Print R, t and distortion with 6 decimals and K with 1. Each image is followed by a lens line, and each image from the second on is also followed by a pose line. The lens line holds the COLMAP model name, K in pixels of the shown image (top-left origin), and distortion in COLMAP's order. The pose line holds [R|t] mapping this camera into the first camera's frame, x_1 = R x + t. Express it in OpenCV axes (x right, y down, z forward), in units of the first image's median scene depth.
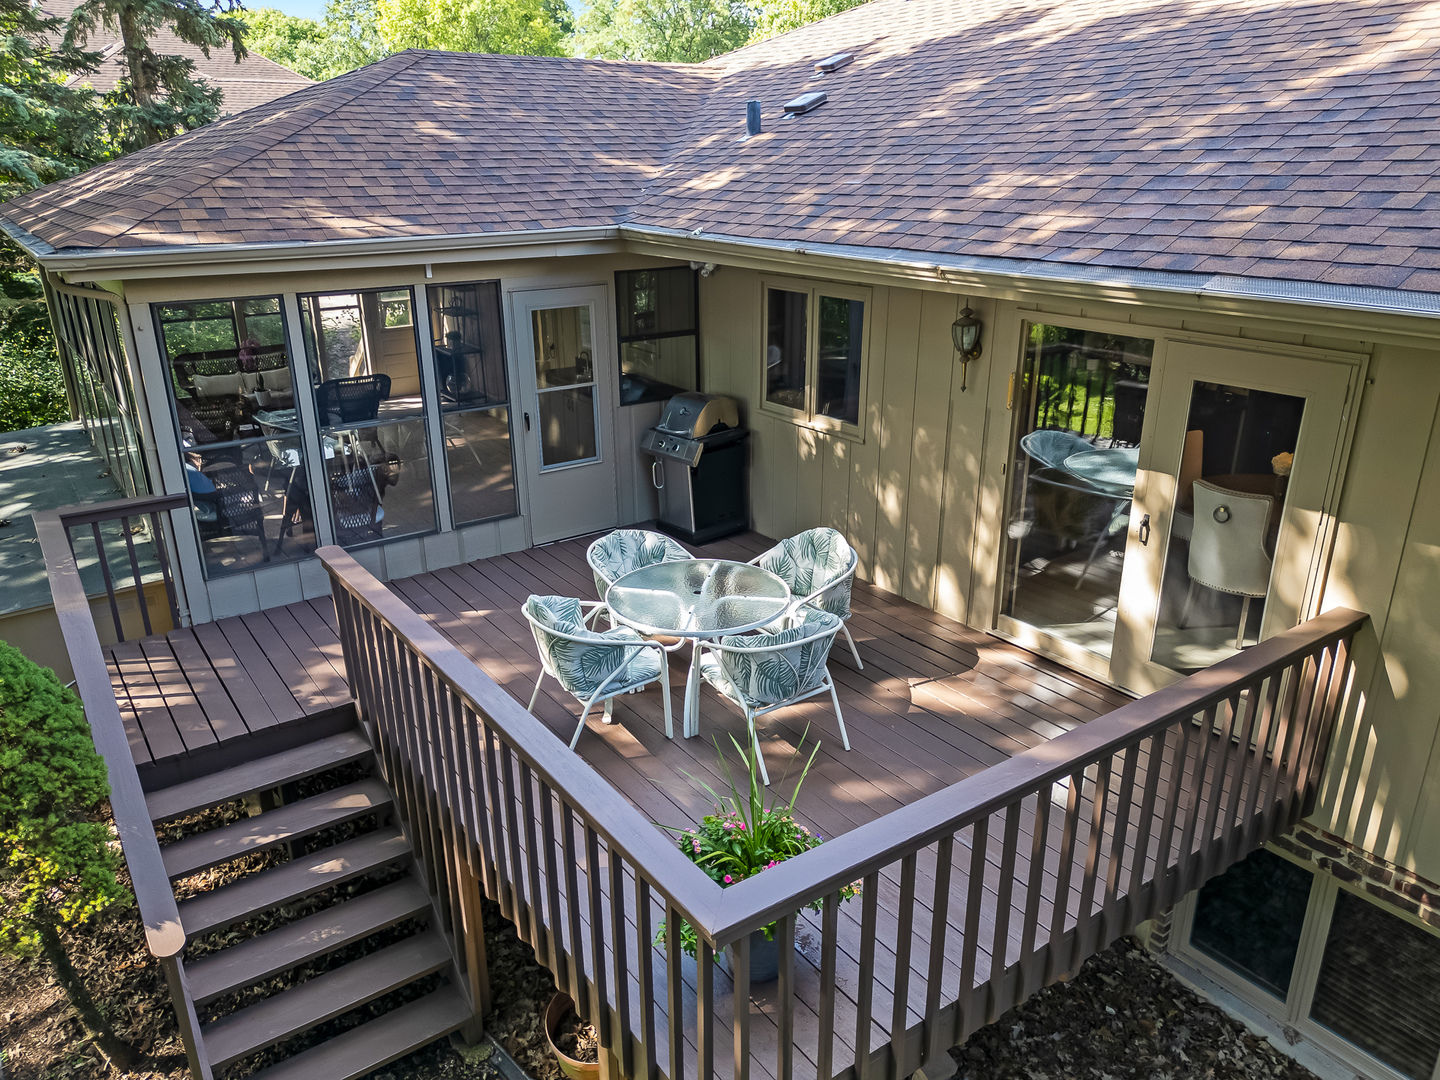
lens RADIAL K [[1034.8, 0, 720.0], [0, 1034.8, 540.0], [0, 0, 1]] dist [0.071001, -0.059820]
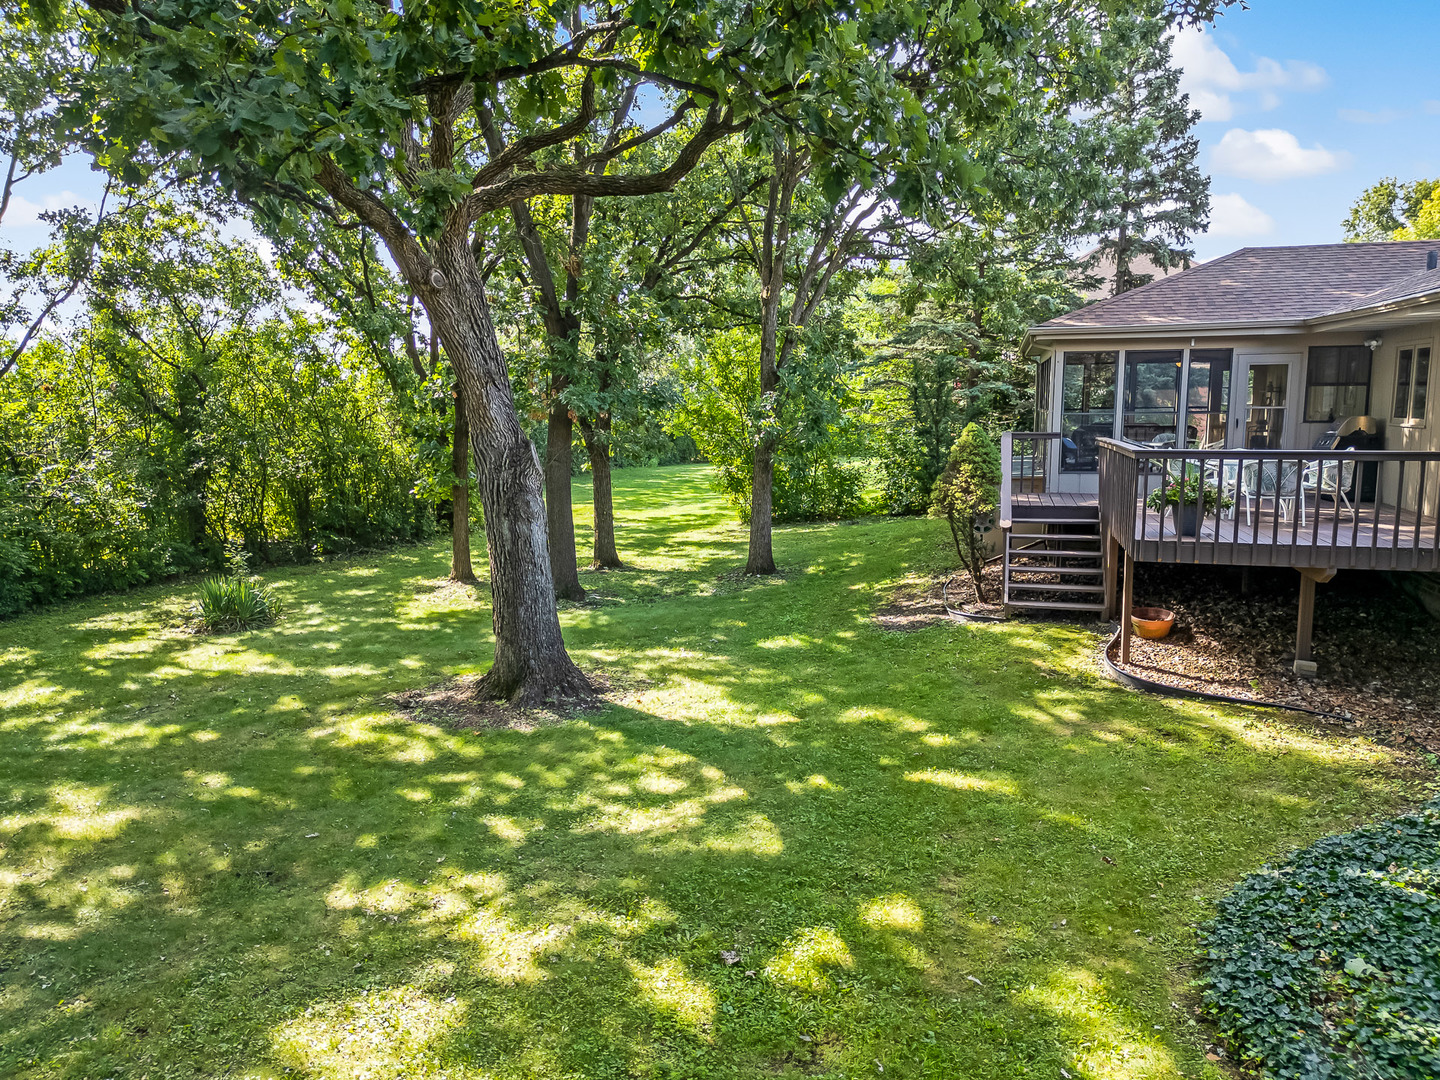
lens RADIAL K [[1034.8, 0, 720.0], [0, 1034.8, 540.0], [0, 0, 1]] dist [0.071001, -0.059820]
pose [[0.641390, 0.107947, -0.759583, 0.654104], [-0.261949, 0.961370, -0.084565, 0.476721], [0.721112, 0.253211, 0.644889, -0.809242]]
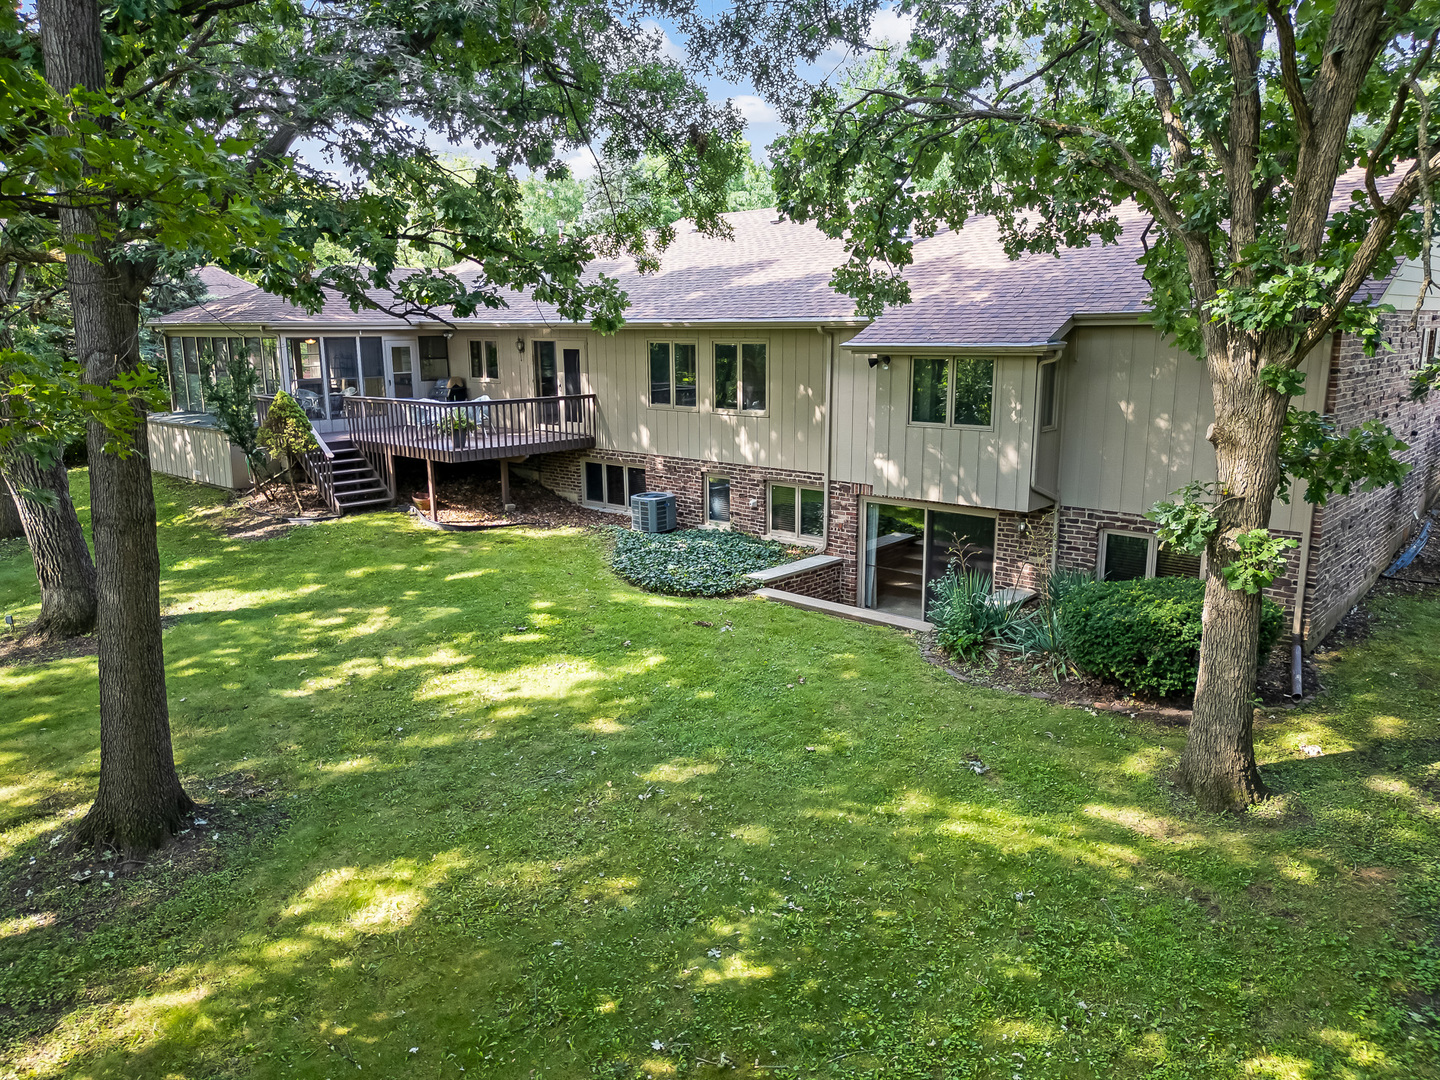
lens RADIAL K [[1034.8, 0, 720.0], [0, 1034.8, 540.0], [0, 0, 1]] dist [0.071001, -0.059820]
pose [[0.976698, -0.044600, 0.209934, 0.094941], [0.074668, 0.987675, -0.137557, 0.814441], [-0.201211, 0.150027, 0.967991, -2.035959]]
